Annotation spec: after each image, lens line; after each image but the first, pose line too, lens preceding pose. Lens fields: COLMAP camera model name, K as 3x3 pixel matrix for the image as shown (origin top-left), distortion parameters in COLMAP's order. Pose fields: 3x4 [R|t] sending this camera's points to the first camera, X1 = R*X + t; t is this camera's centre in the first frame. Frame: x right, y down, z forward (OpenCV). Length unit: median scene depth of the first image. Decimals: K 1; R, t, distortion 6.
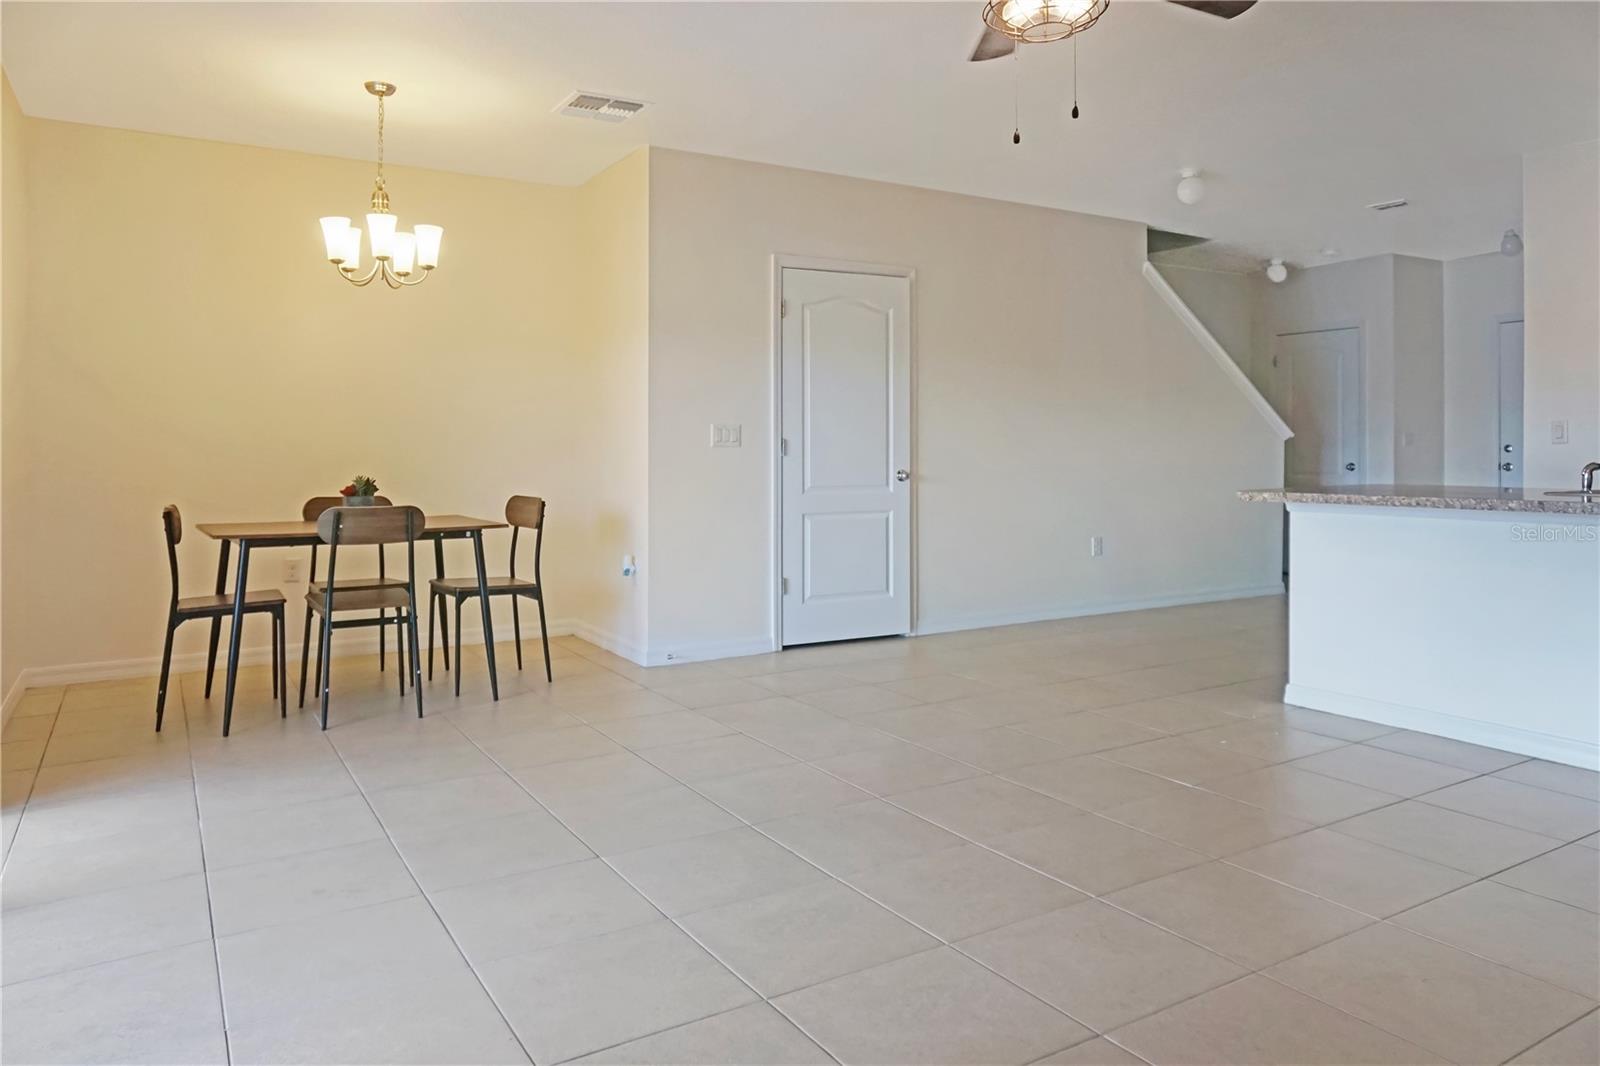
lens RADIAL K [[1086.1, 0, 802.4], [0, 1086.1, 495.9], [0, 0, 1]] dist [-0.001020, -0.000092]
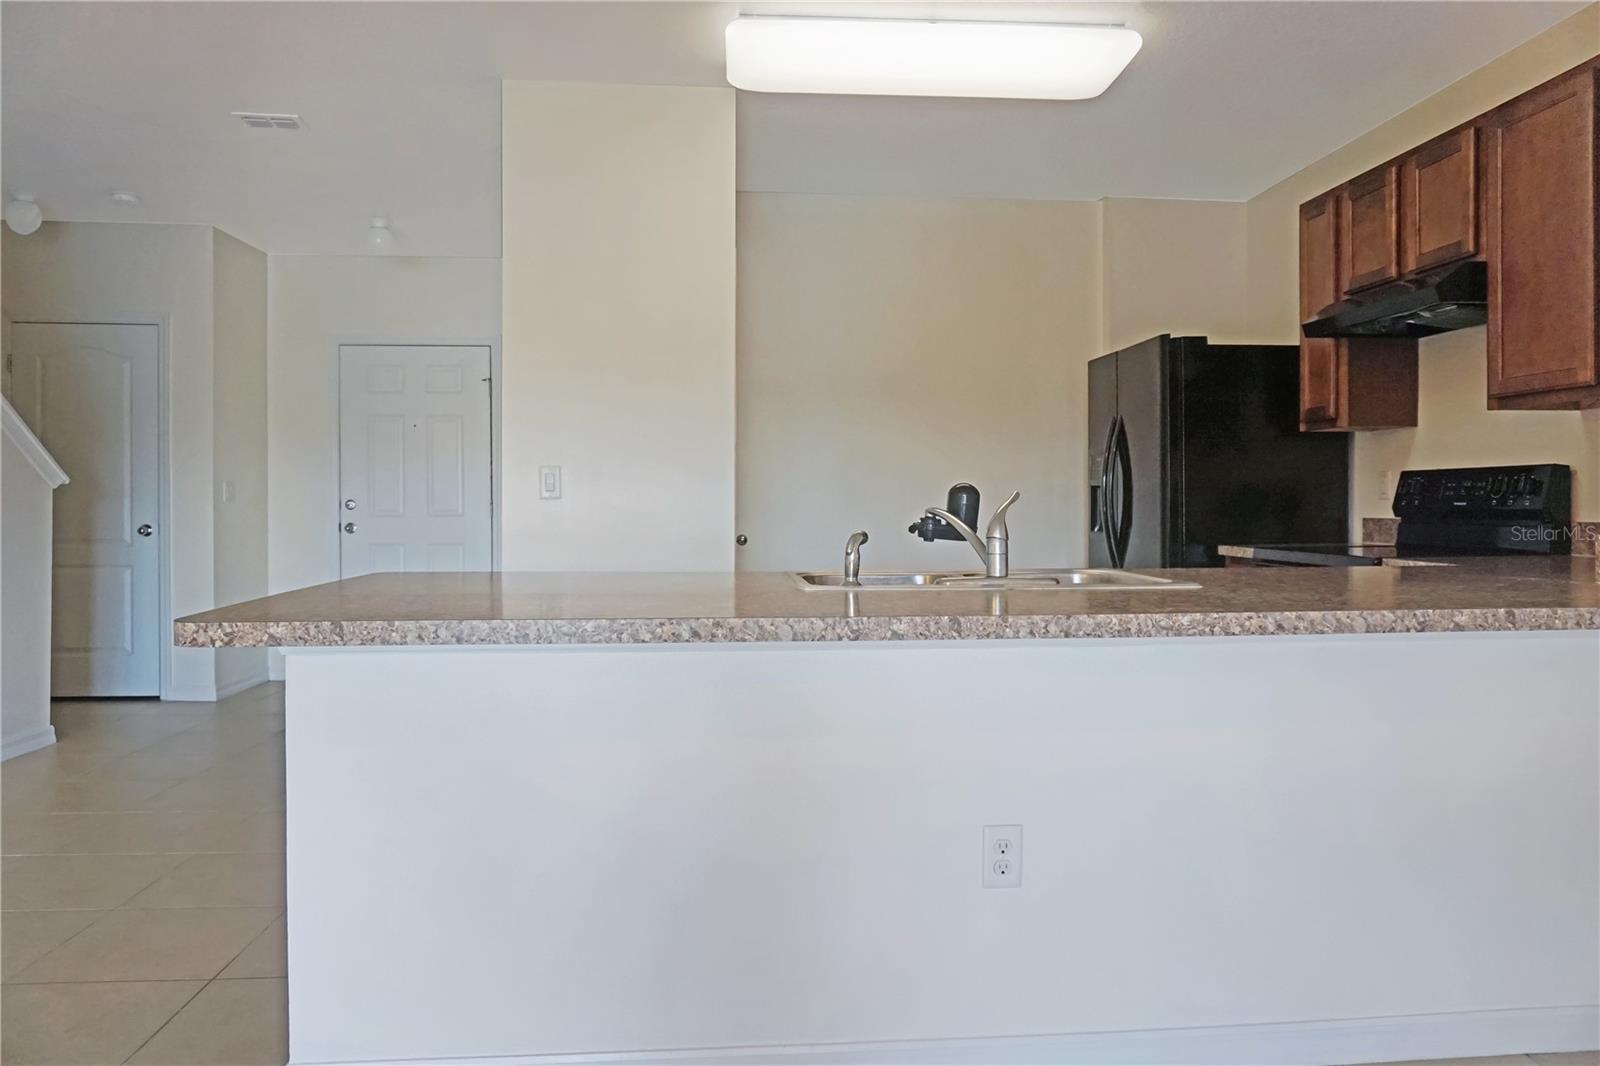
lens RADIAL K [[1086.1, 0, 802.4], [0, 1086.1, 495.9], [0, 0, 1]] dist [-0.001020, -0.000092]
pose [[0.446853, 0.008591, 0.894566, 0.095947], [0.036337, 0.998954, -0.027744, -0.016566], [-0.893869, 0.044903, 0.446074, 0.370947]]
